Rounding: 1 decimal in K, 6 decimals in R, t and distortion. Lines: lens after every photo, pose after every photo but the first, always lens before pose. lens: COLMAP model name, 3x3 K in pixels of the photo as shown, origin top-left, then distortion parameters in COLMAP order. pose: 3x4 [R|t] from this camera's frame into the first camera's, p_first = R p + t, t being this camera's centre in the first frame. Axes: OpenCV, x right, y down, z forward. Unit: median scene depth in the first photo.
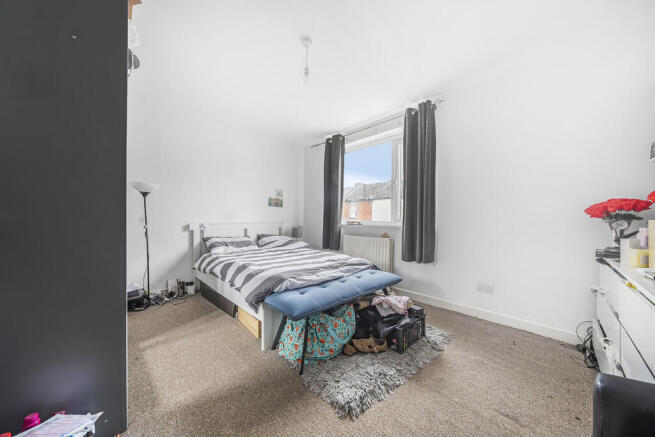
lens RADIAL K [[222.0, 0, 329.6], [0, 222.0, 218.7], [0, 0, 1]] dist [-0.000633, -0.000034]
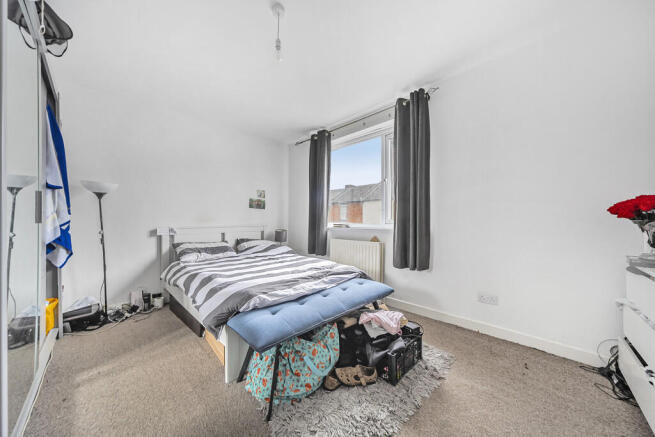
lens RADIAL K [[222.0, 0, 325.4], [0, 222.0, 220.5], [0, 0, 1]] dist [-0.000633, -0.000034]
pose [[0.999736, -0.008351, 0.021390, 0.047113], [0.008388, 0.999963, -0.001643, -0.002522], [-0.021375, 0.001822, 0.999770, 0.157582]]
